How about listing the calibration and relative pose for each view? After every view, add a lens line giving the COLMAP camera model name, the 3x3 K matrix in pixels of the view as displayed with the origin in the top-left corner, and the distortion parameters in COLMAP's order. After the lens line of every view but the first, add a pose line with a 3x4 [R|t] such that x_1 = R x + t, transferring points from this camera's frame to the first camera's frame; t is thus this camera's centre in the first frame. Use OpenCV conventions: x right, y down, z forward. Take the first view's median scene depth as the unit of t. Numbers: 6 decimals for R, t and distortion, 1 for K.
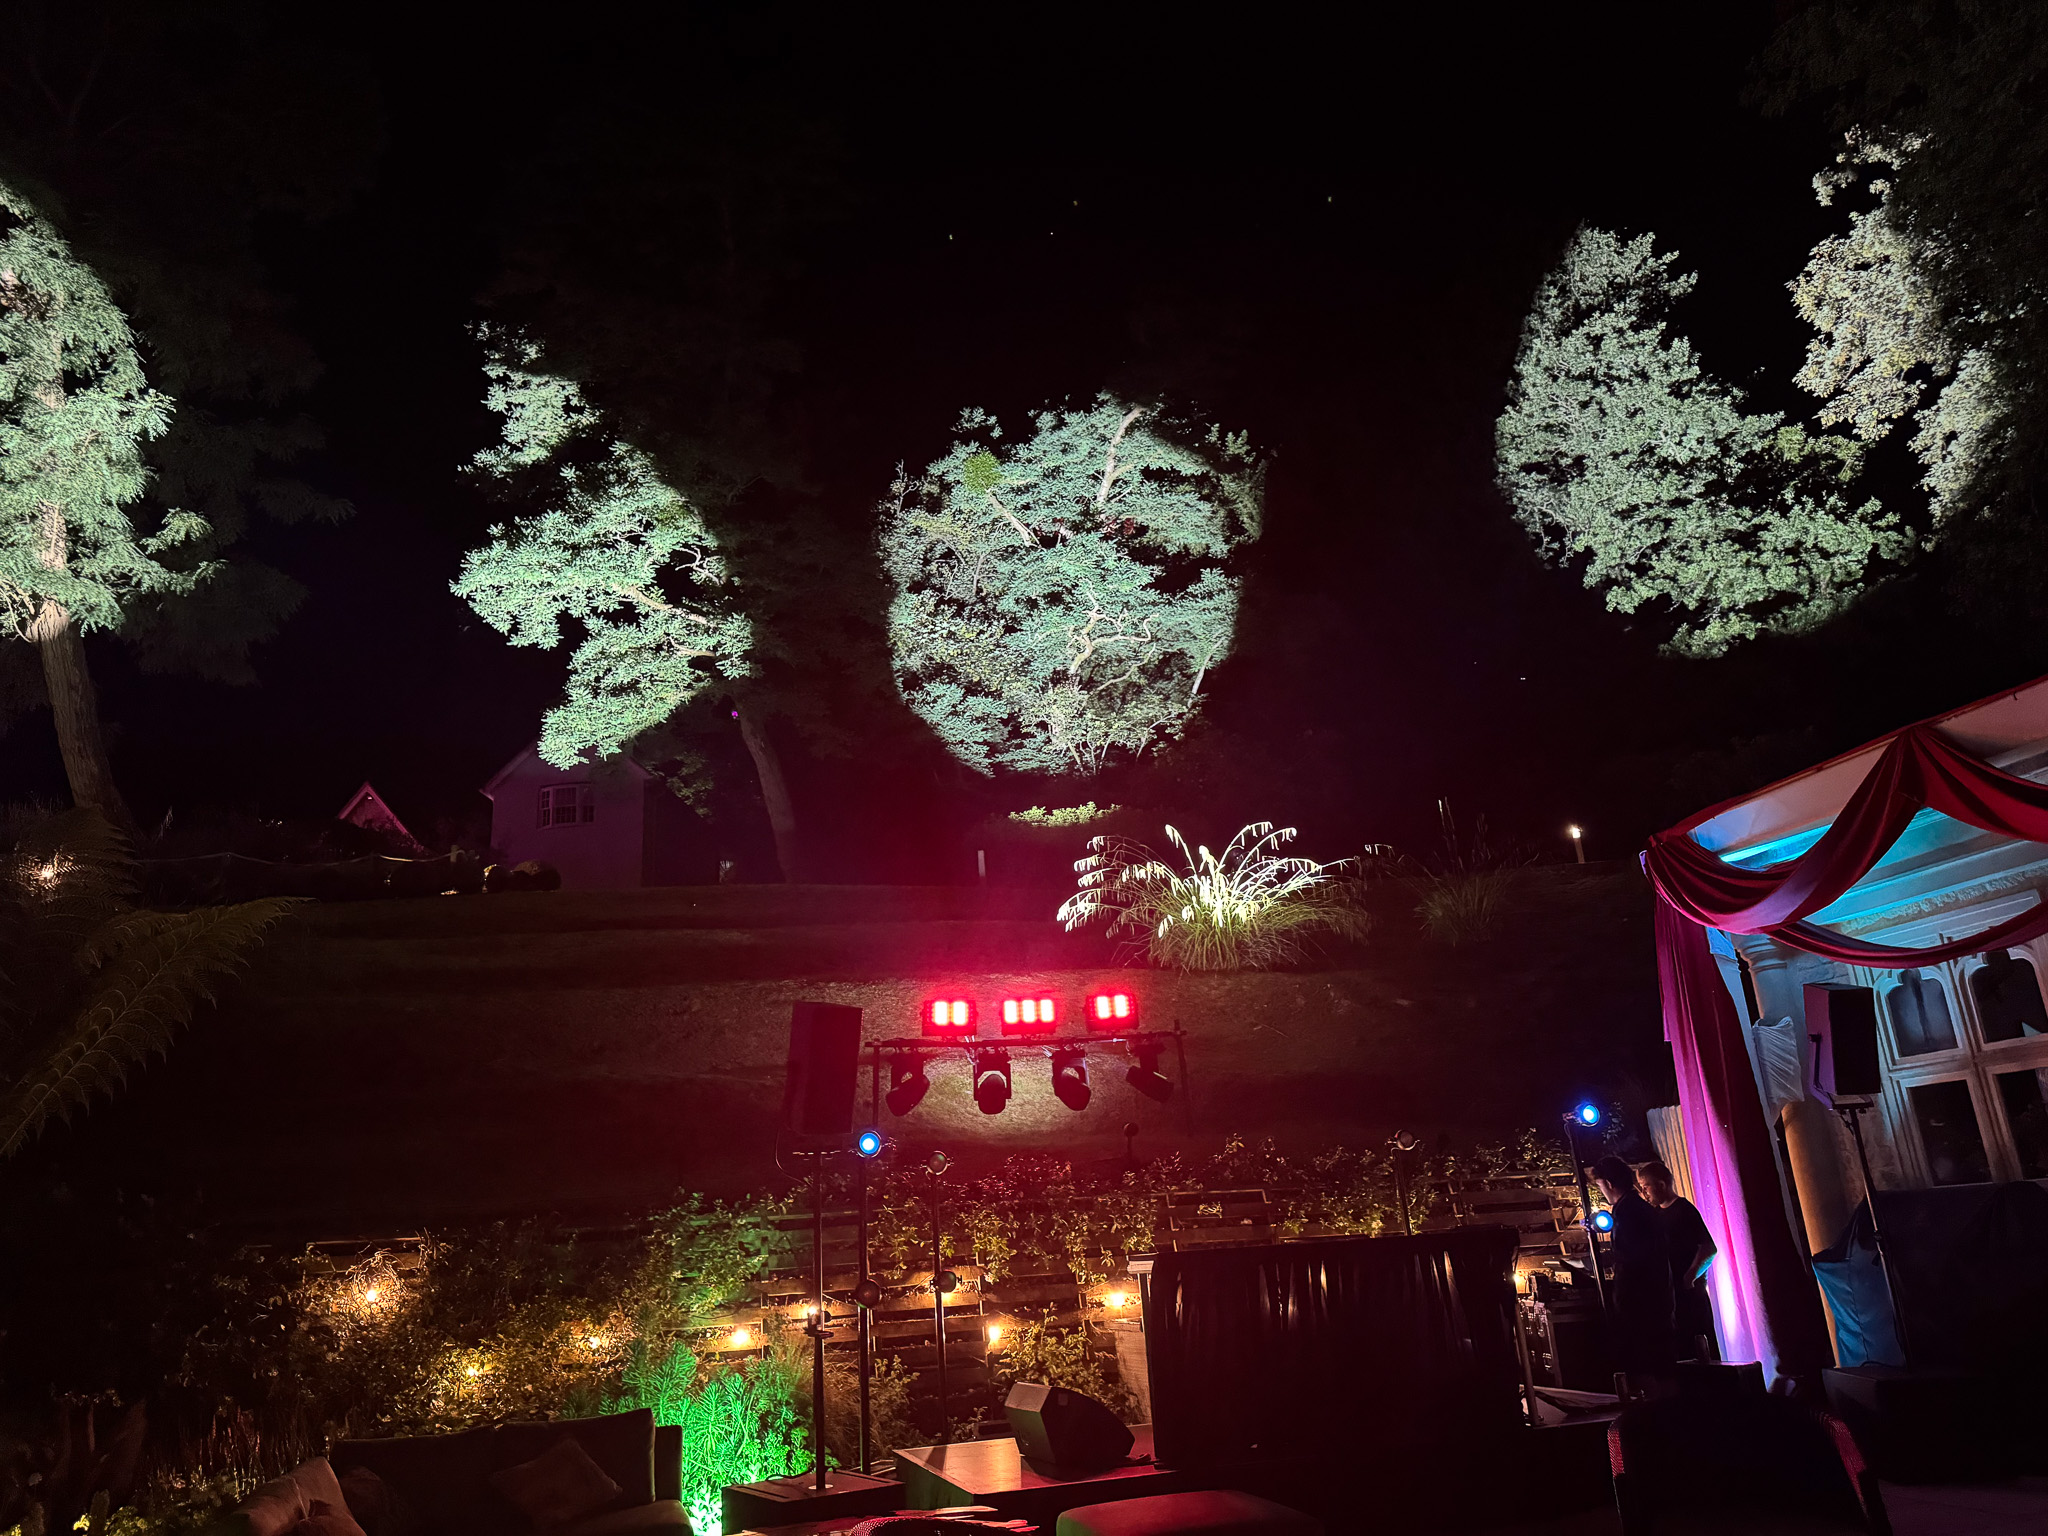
lens RADIAL K [[1453.5, 0, 1024.0], [0, 1453.5, 768.0], [0, 0, 1]] dist [0.306517, -0.397108]
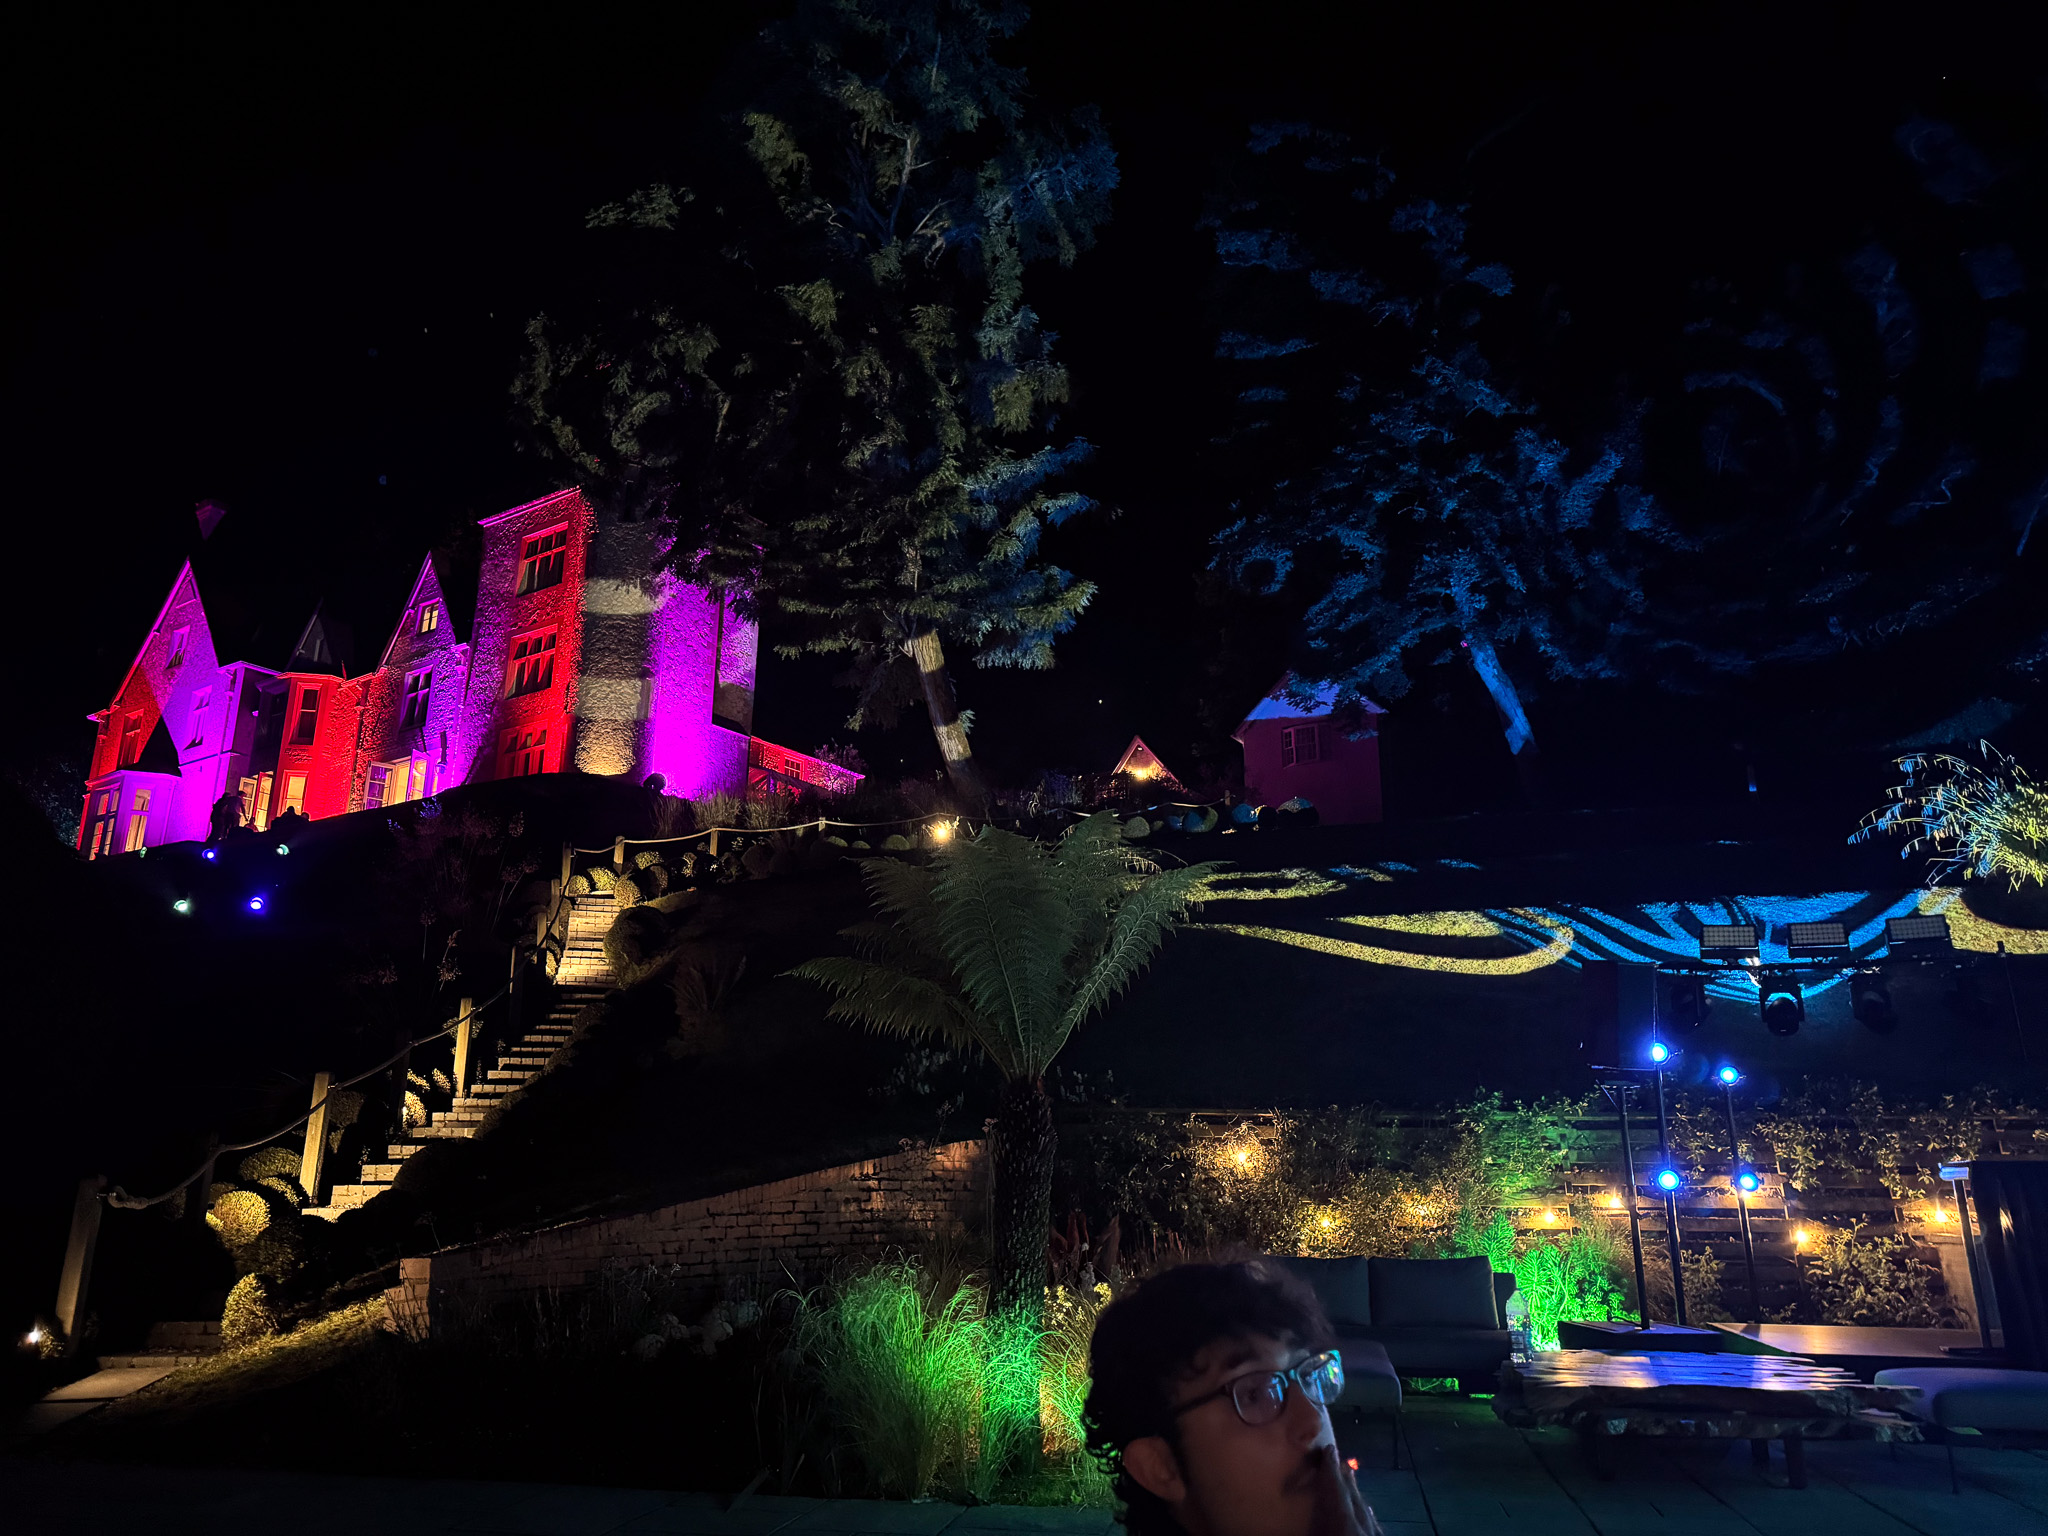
lens RADIAL K [[1448.1, 0, 1024.0], [0, 1448.1, 768.0], [0, 0, 1]] dist [0.027242, -0.054721]
pose [[0.879344, -0.069416, -0.471100, 0.002259], [0.091644, 0.995494, 0.024375, -0.021336], [0.467285, -0.064607, 0.881743, -0.120193]]
